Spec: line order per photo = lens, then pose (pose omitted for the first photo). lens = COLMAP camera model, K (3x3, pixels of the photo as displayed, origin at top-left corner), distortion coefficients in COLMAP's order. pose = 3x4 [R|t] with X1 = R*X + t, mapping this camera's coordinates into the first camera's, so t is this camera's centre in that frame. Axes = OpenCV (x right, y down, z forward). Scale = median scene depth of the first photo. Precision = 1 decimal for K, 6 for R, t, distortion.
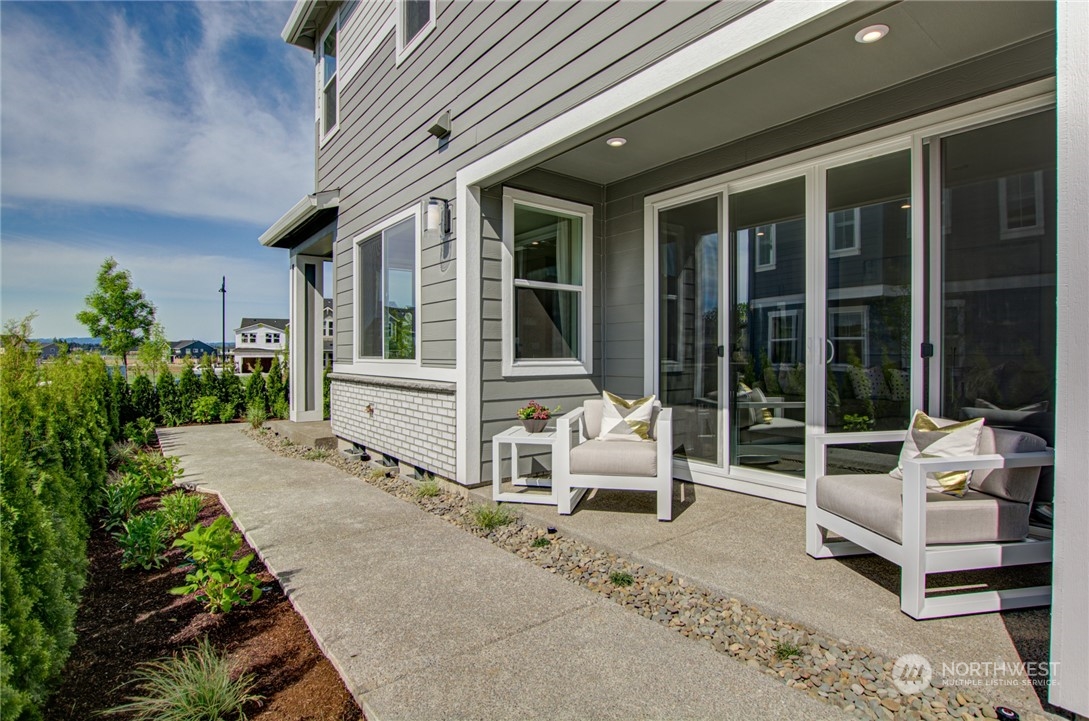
lens RADIAL K [[549.6, 0, 542.1], [0, 549.6, 360.3], [0, 0, 1]] dist [-0.020961, 0.000644]
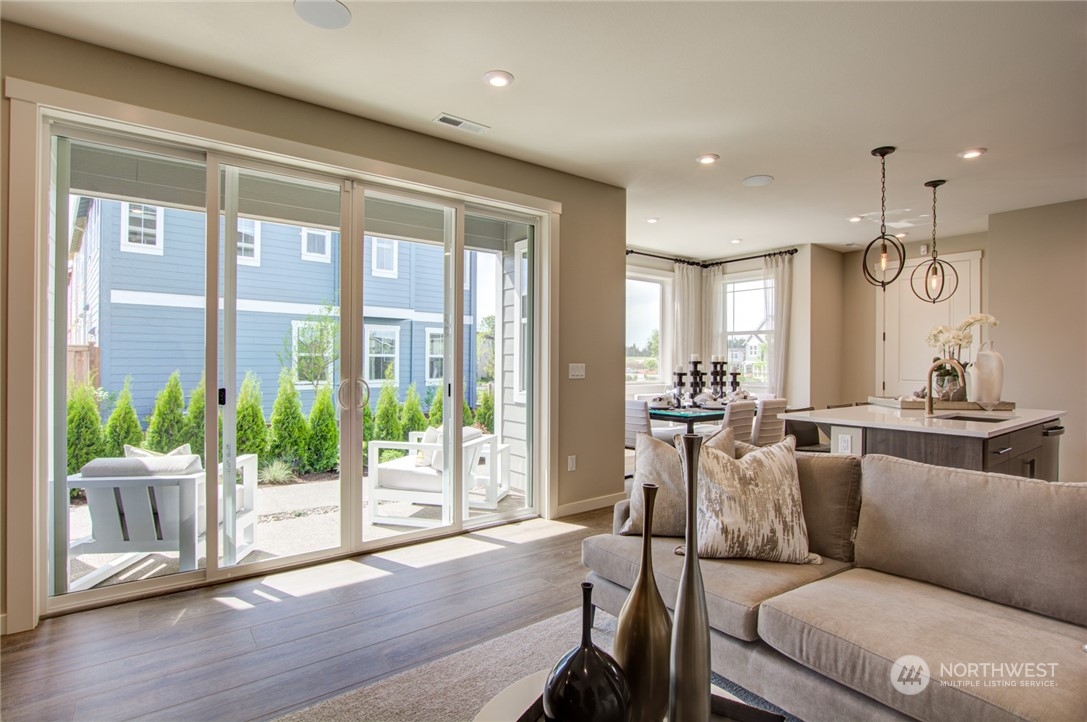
lens RADIAL K [[537.2, 0, 541.7], [0, 537.2, 361.7], [0, 0, 1]] dist [-0.023360, 0.000512]
pose [[-0.021387, -0.000222, -0.999771, 0.079038], [-0.017548, 0.999846, 0.000154, -0.004254], [0.999617, 0.017548, -0.021387, 0.077948]]
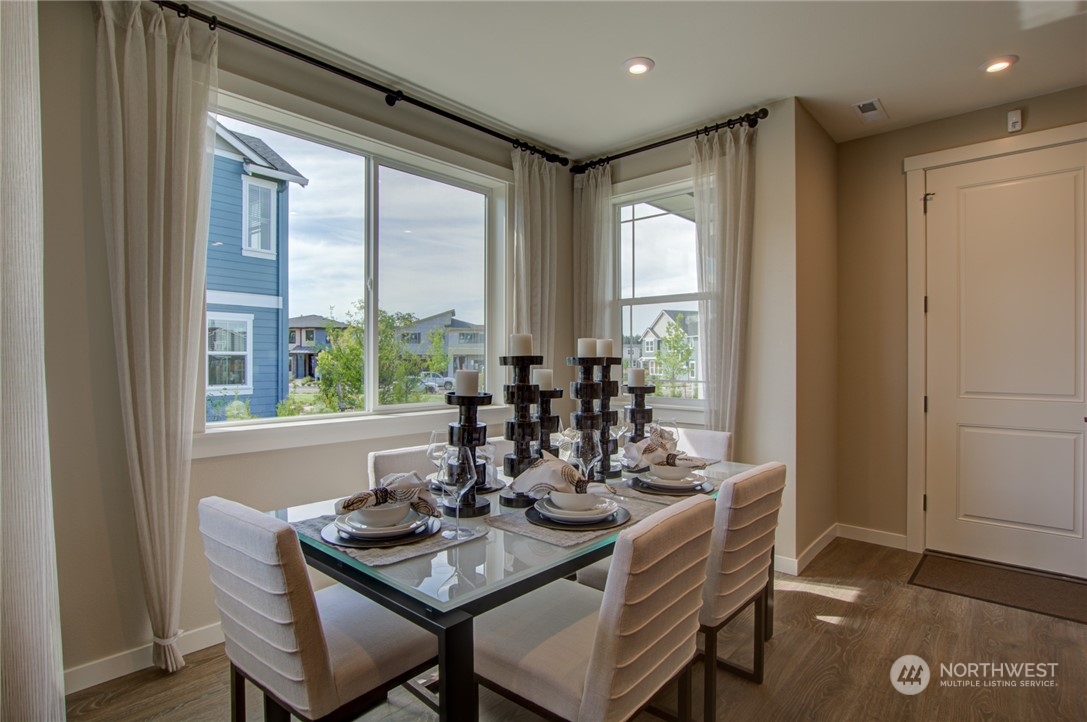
lens RADIAL K [[555.8, 0, 548.1], [0, 555.8, 360.6], [0, 0, 1]] dist [-0.044593, 0.015418]
pose [[0.174534, 0.002328, -0.984648, 0.021643], [-0.010750, 0.999942, 0.000458, -0.004549], [0.984592, 0.010505, 0.174549, 0.096720]]
